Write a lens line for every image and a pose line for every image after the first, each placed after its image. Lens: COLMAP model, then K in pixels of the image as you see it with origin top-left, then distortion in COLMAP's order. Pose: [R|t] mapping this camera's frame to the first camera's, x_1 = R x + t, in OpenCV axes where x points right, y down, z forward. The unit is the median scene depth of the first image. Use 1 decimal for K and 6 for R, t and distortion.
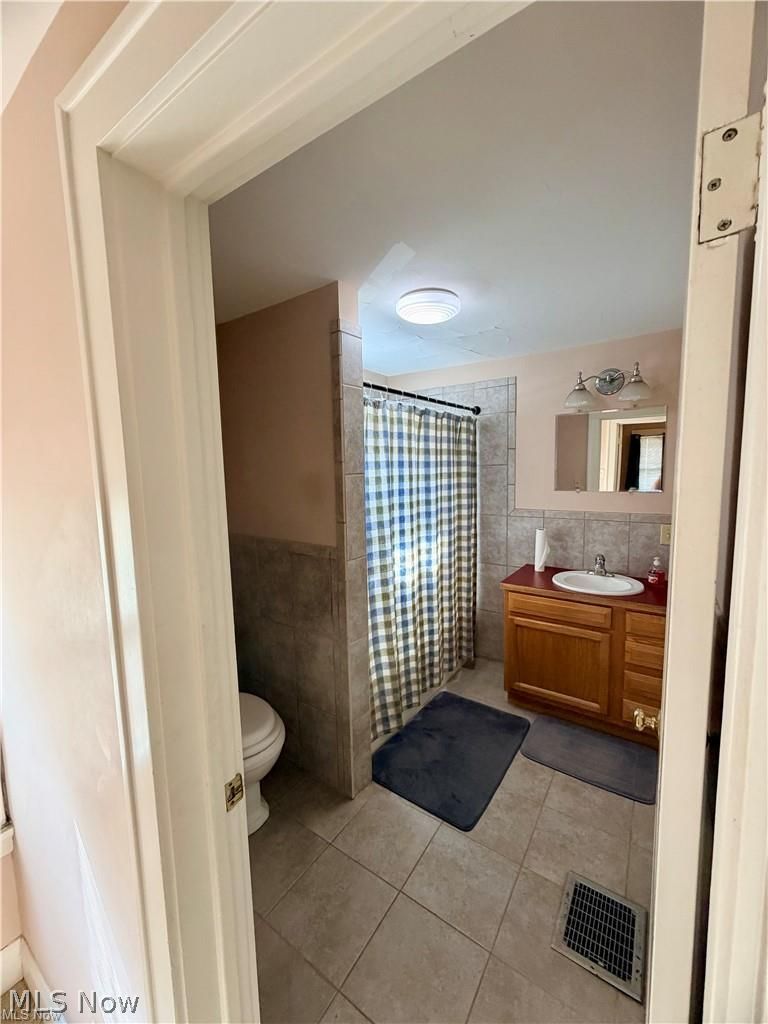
lens RADIAL K [[406.3, 0, 386.3], [0, 406.3, 506.5], [0, 0, 1]] dist [0.000047, 0.000594]
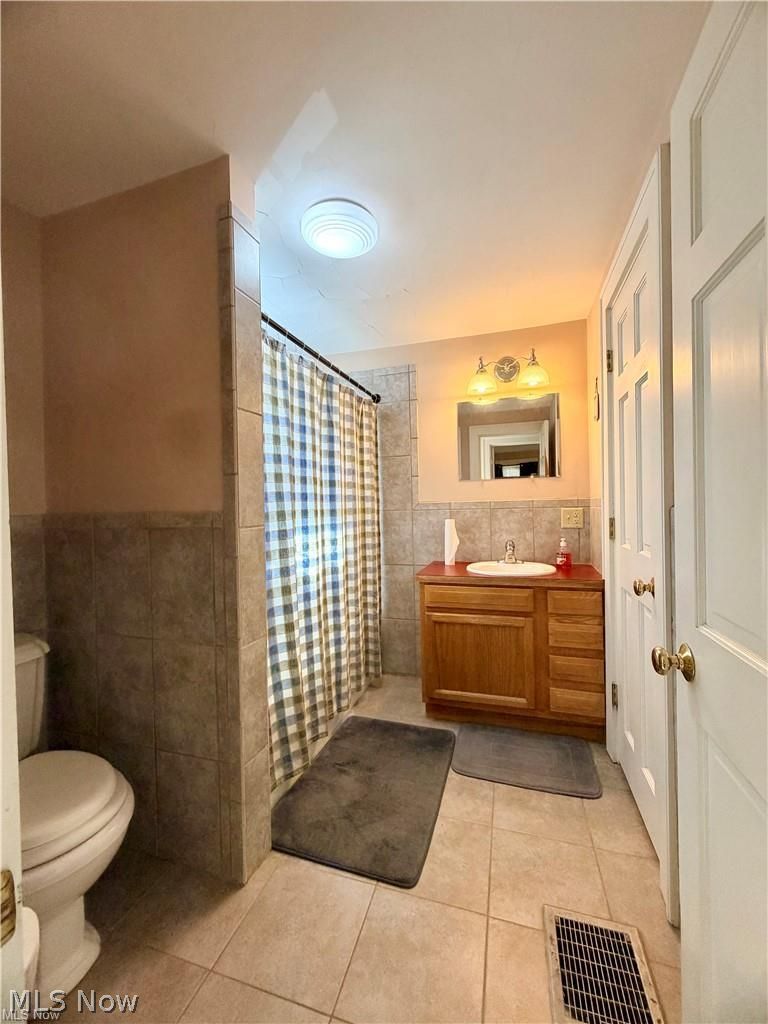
lens RADIAL K [[406.3, 0, 385.2], [0, 406.3, 506.8], [0, 0, 1]] dist [0.000047, 0.000594]
pose [[0.954510, -0.001588, 0.298175, -0.052682], [0.031331, 0.994985, -0.094996, 0.143601], [-0.296529, 0.100016, 0.949772, 0.195354]]
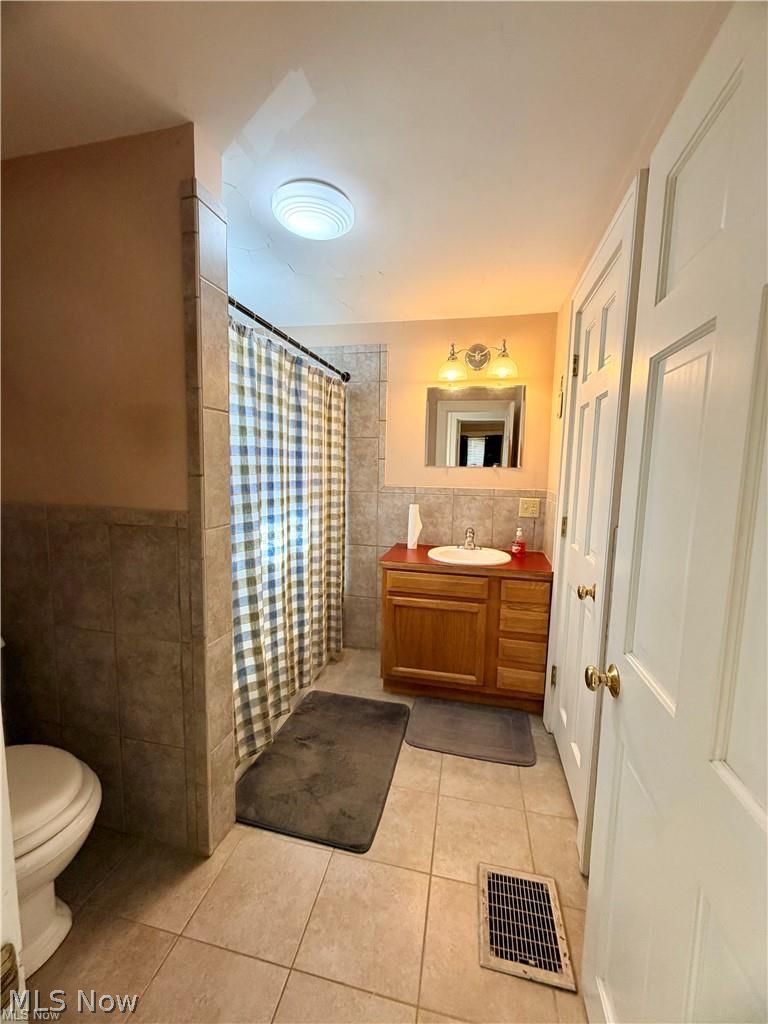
lens RADIAL K [[406.3, 0, 384.7], [0, 406.3, 507.0], [0, 0, 1]] dist [0.000047, 0.000594]
pose [[0.925078, 0.000898, 0.379776, -0.062136], [-0.001978, 0.999995, 0.002454, 0.076271], [-0.379772, -0.003021, 0.925075, 0.178858]]
